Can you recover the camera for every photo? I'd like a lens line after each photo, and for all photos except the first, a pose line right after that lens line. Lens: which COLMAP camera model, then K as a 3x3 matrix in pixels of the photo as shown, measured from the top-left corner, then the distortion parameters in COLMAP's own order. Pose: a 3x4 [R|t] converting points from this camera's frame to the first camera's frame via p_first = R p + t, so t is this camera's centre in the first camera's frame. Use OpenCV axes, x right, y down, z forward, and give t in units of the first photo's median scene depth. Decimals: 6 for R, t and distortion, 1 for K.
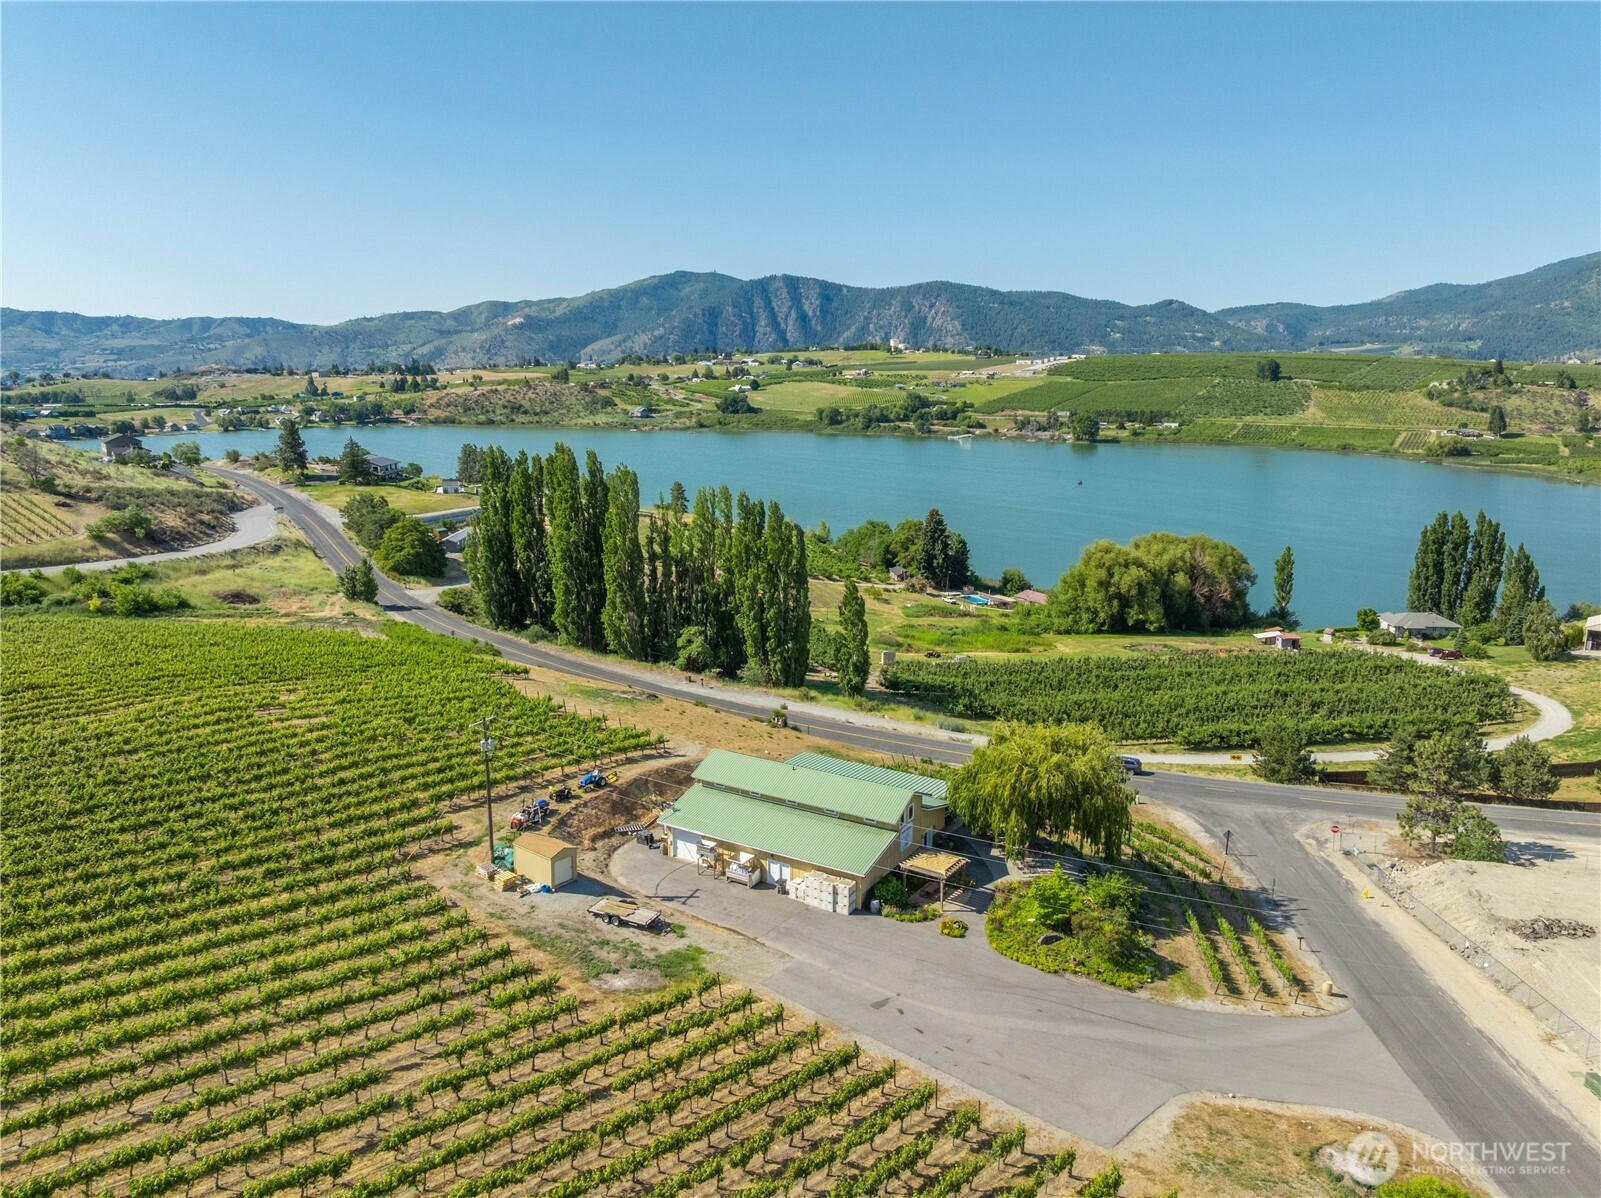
lens RADIAL K [[1114.9, 0, 802.1], [0, 1114.9, 604.0], [0, 0, 1]] dist [-0.044030, 0.004385]
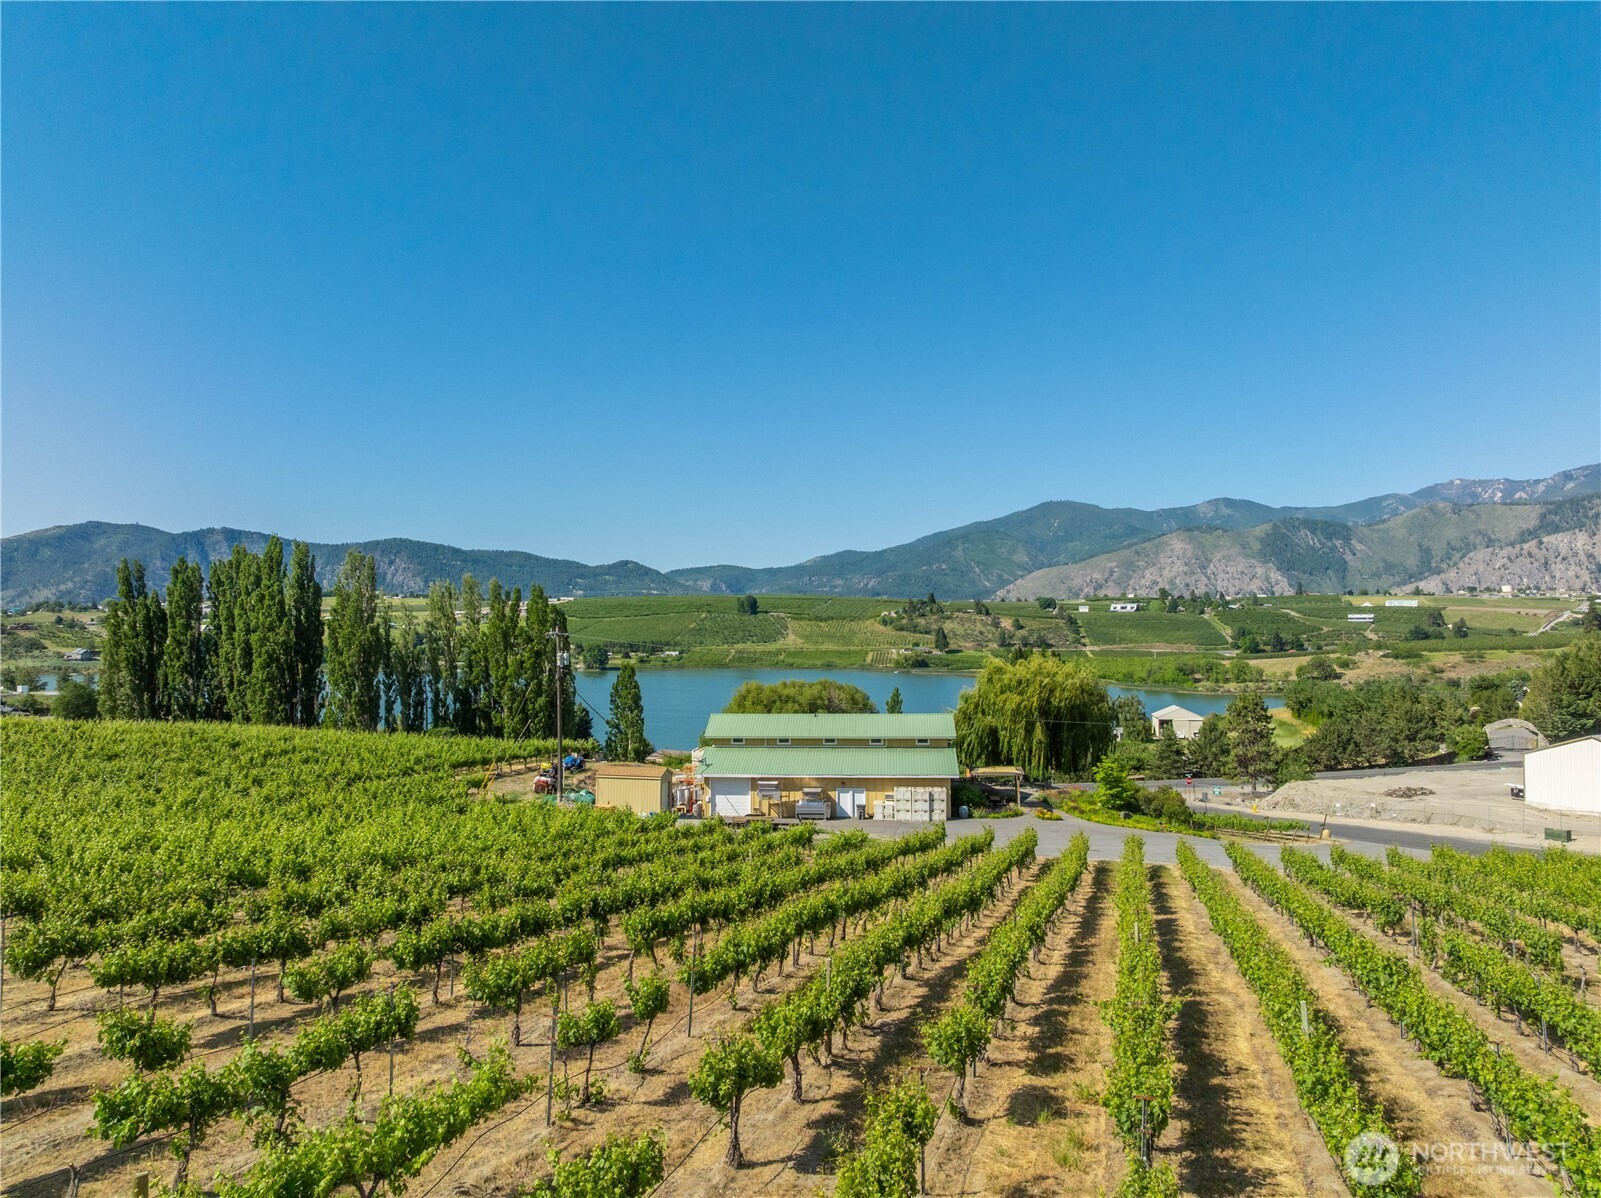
lens RADIAL K [[1114.9, 0, 799.2], [0, 1114.9, 602.9], [0, 0, 1]] dist [-0.044030, 0.004385]
pose [[0.890634, 0.003789, 0.454705, -0.045862], [0.101139, 0.973266, -0.206213, 0.025091], [-0.443330, 0.229649, 0.866441, 0.015213]]
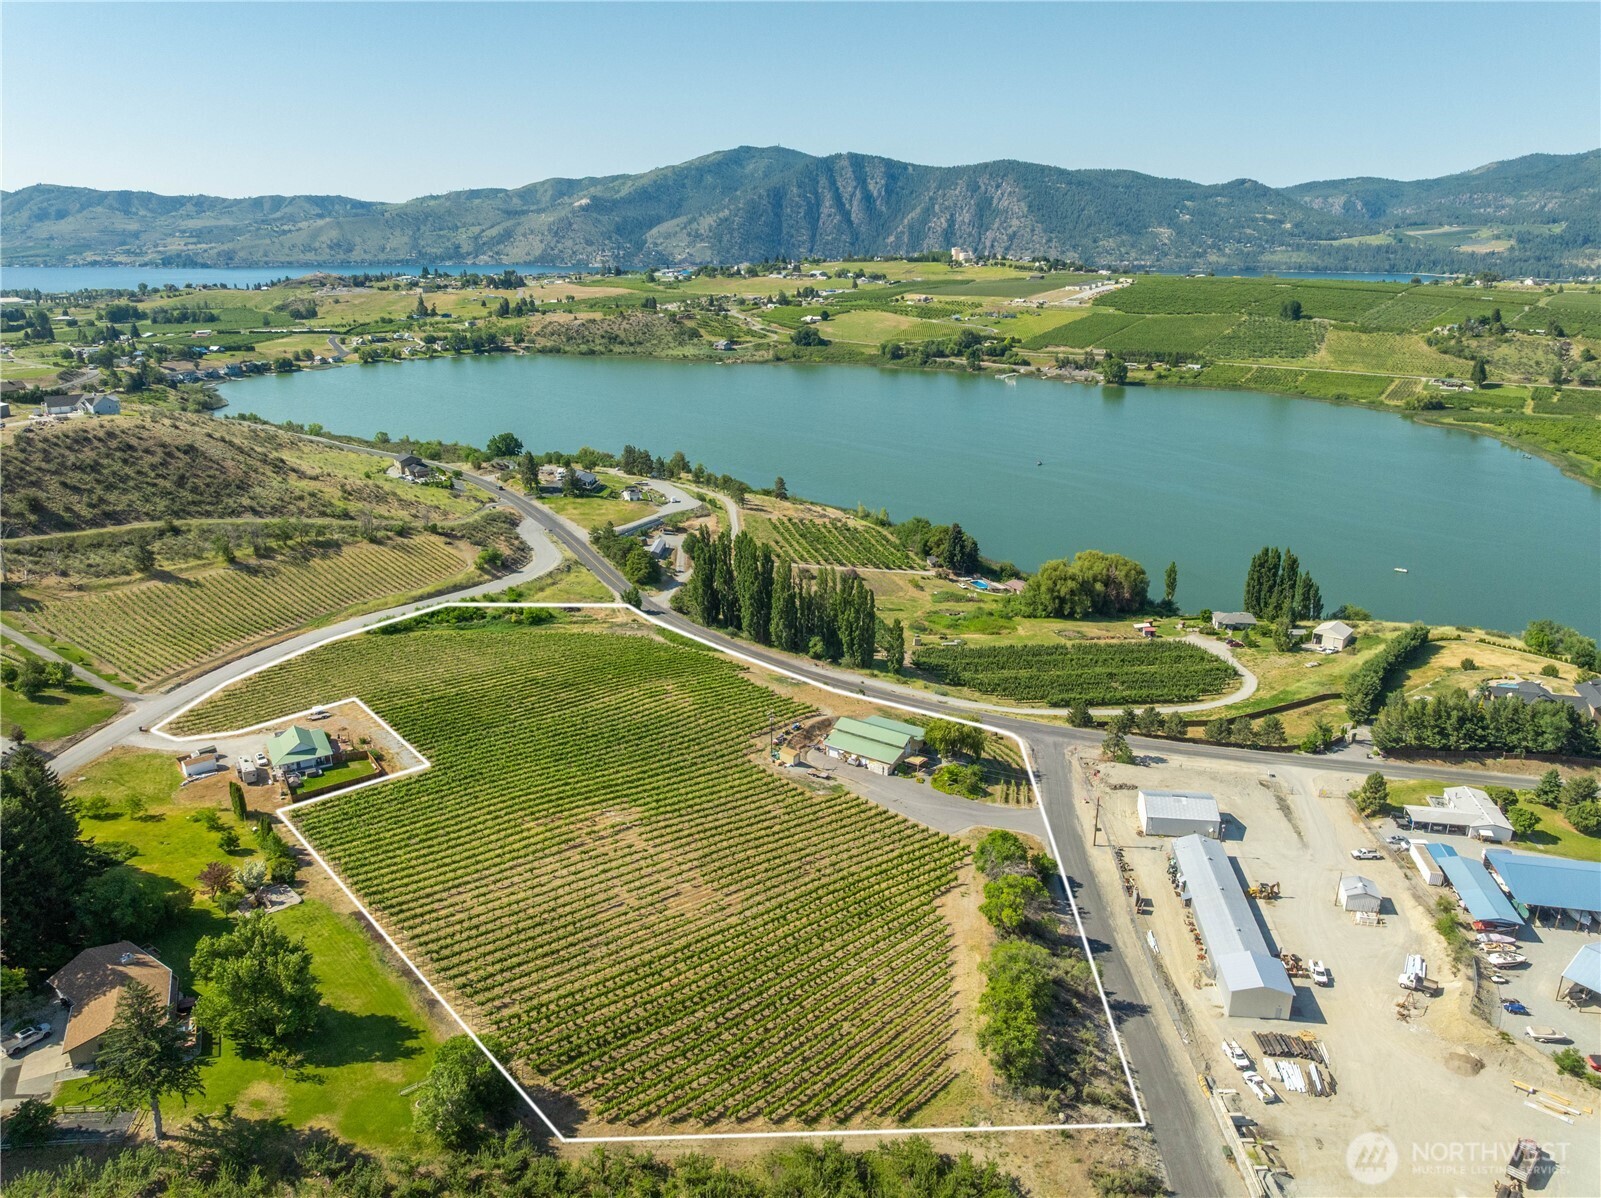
lens RADIAL K [[1114.9, 0, 791.6], [0, 1114.9, 590.0], [0, 0, 1]] dist [-0.044030, 0.004385]
pose [[0.997935, 0.011772, -0.063142, -0.003222], [-0.005407, 0.994970, 0.100032, -0.049292], [0.064002, -0.099484, 0.992979, -0.185530]]
